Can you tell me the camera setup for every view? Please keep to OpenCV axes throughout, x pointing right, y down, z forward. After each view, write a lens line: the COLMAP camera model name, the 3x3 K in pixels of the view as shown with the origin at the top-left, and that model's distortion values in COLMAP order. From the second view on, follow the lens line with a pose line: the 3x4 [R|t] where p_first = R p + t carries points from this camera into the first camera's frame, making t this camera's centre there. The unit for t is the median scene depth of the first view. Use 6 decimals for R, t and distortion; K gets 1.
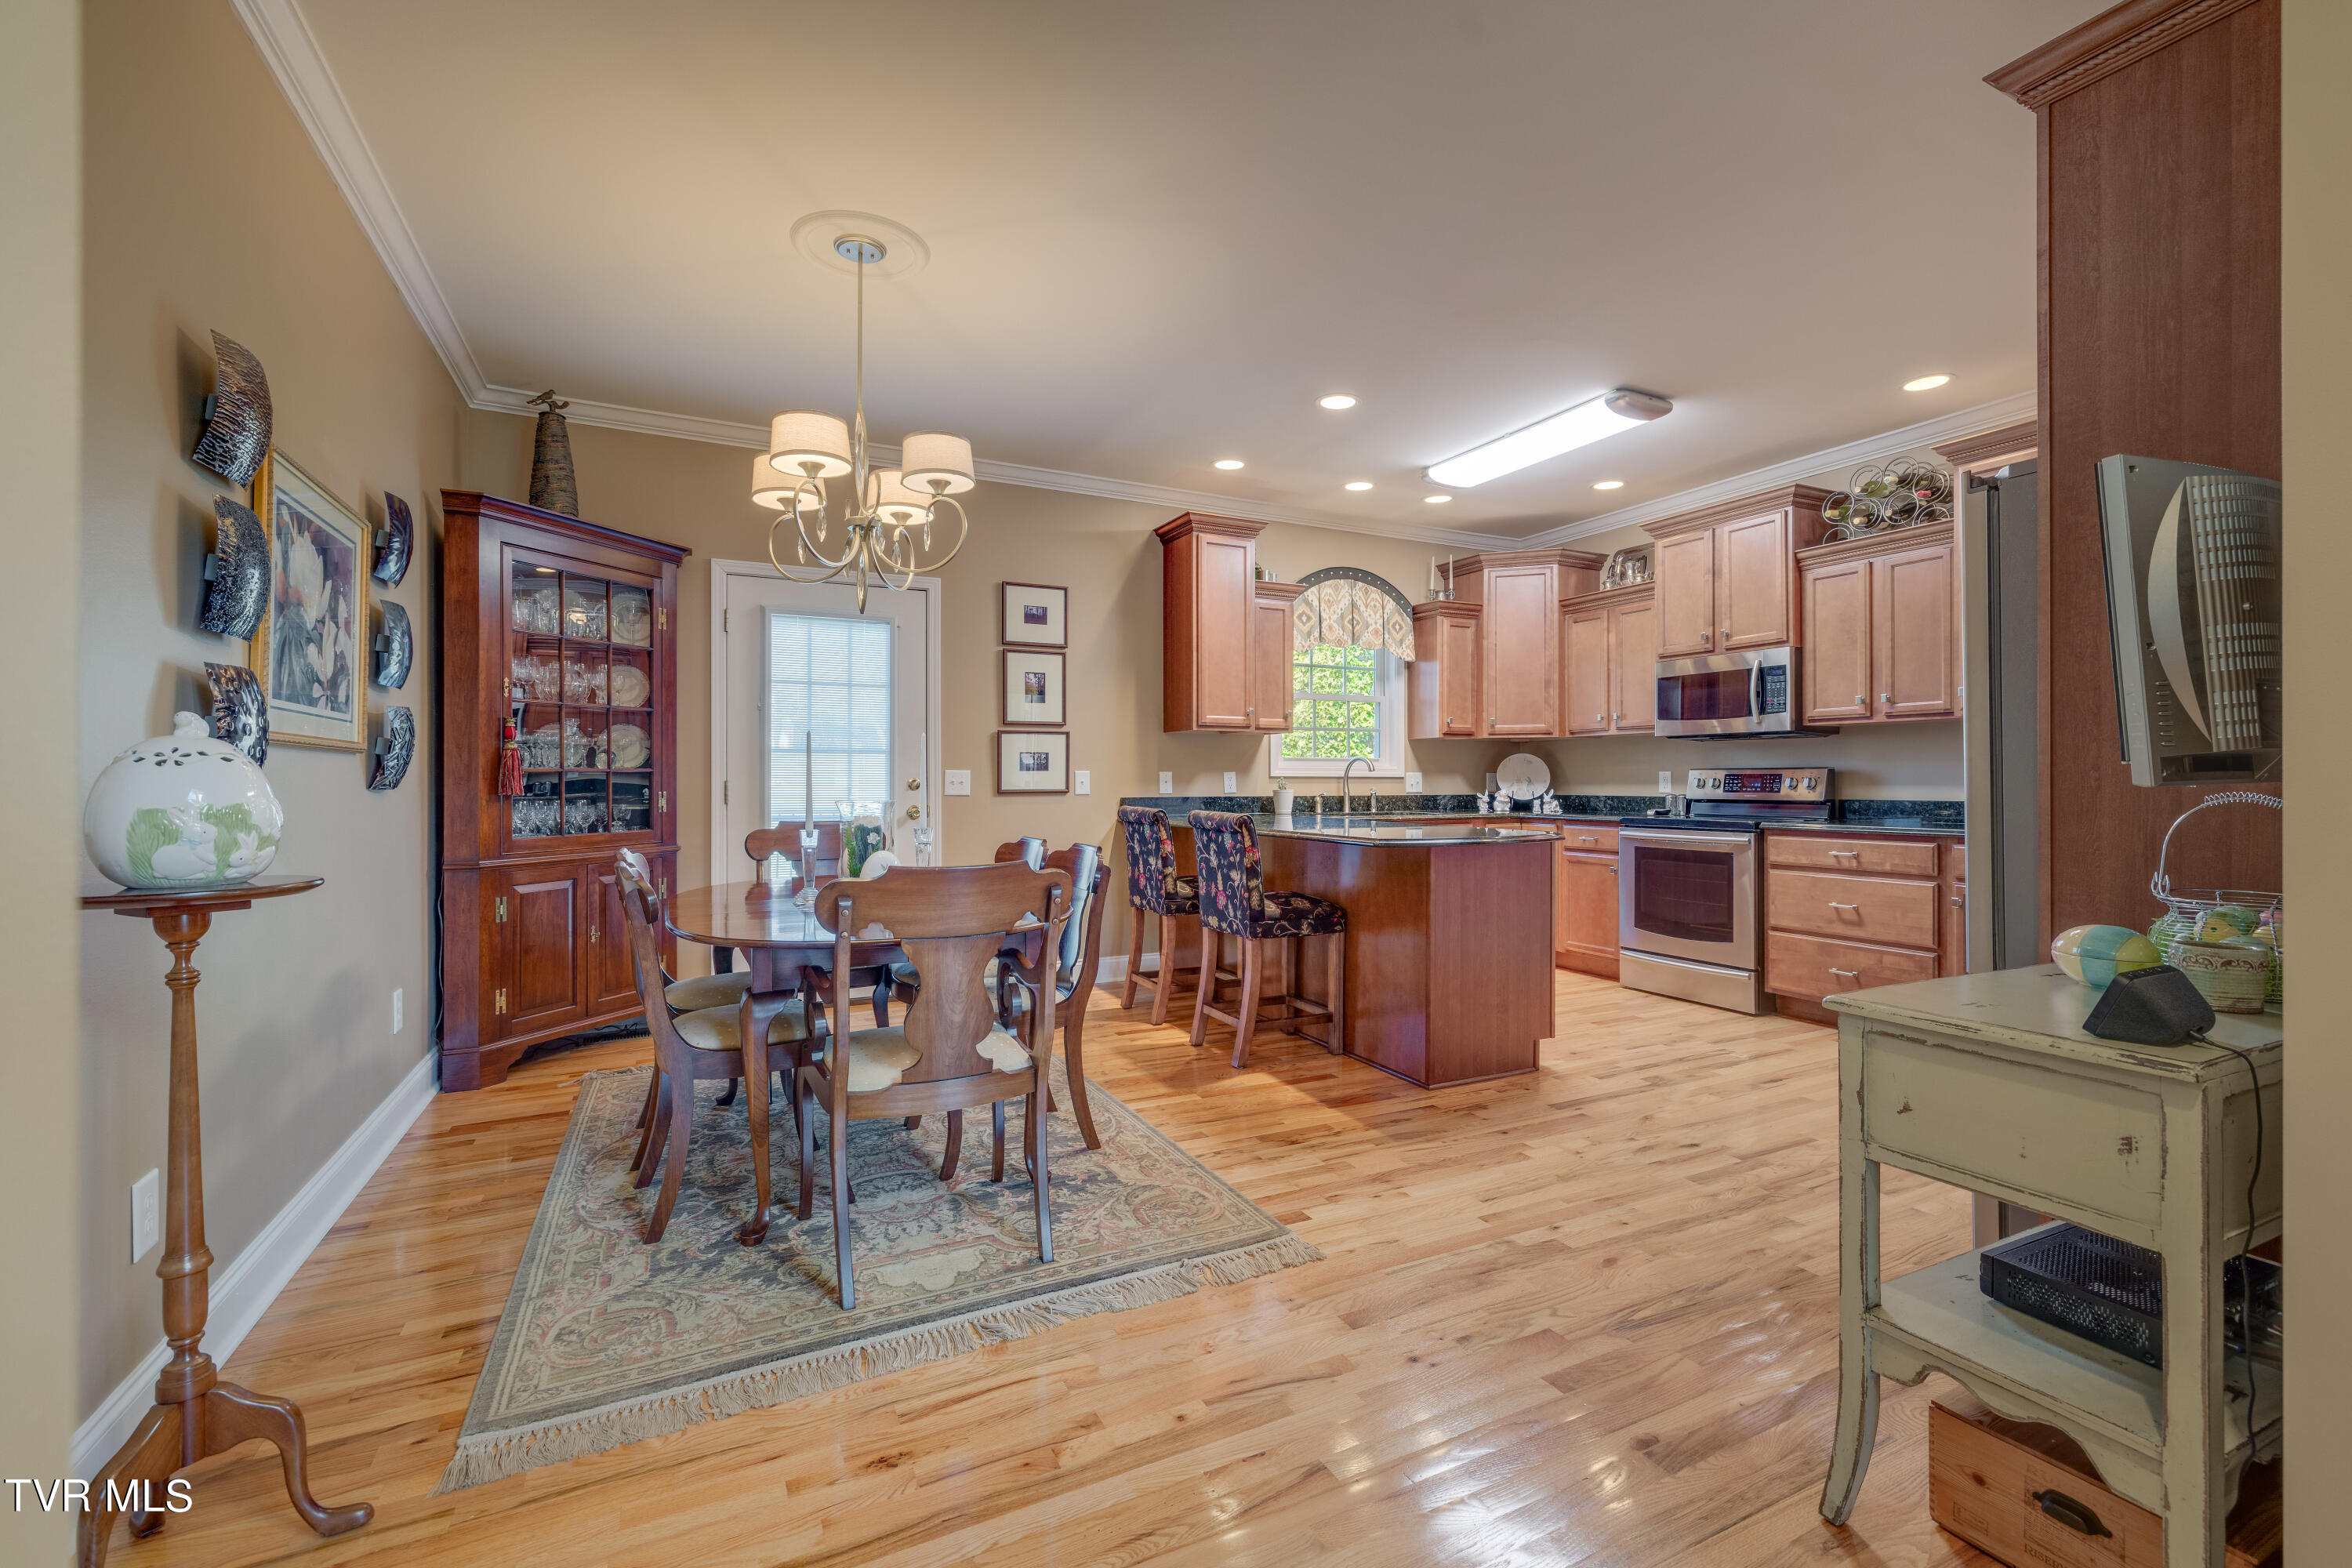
lens RADIAL K [[980.1, 0, 1176.0], [0, 980.1, 784.0], [0, 0, 1]] dist [-0.001686, 0.000231]
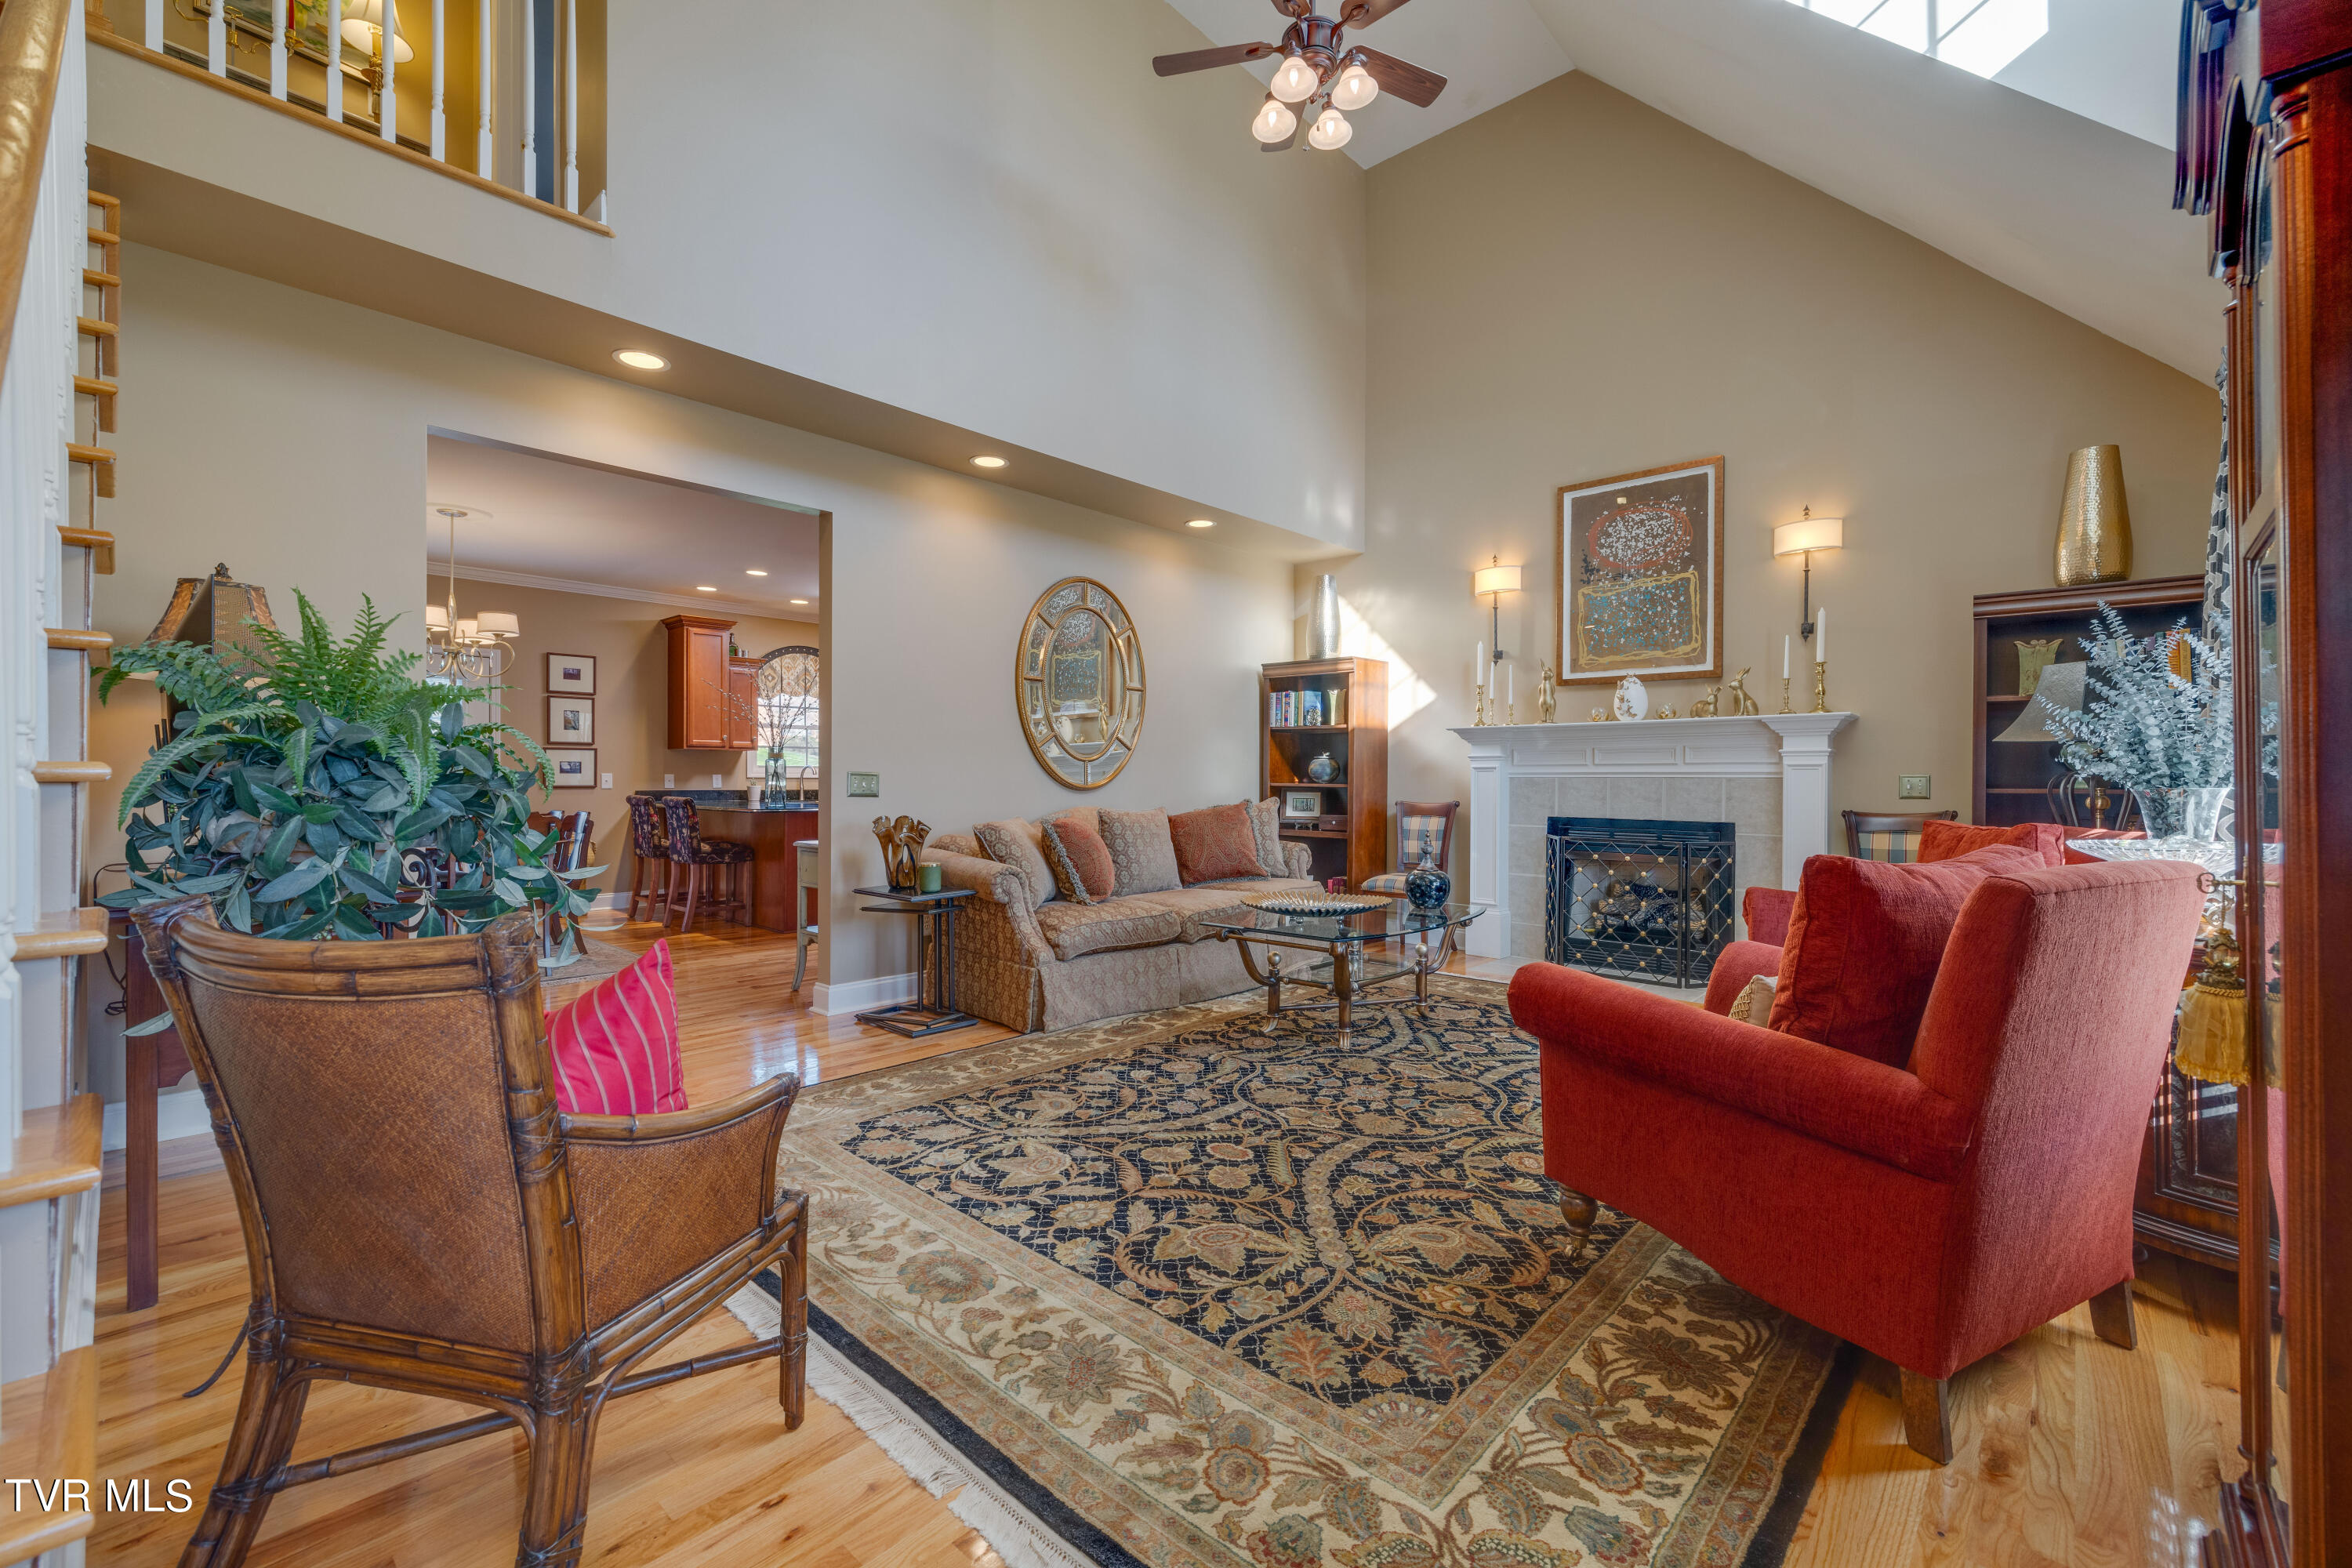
lens RADIAL K [[980.1, 0, 1176.0], [0, 980.1, 784.0], [0, 0, 1]] dist [-0.001686, 0.000231]
pose [[0.933914, 0.001922, 0.357492, 0.212413], [-0.002192, 0.999998, 0.000350, 0.000989], [-0.357491, -0.001111, 0.933916, -0.860892]]
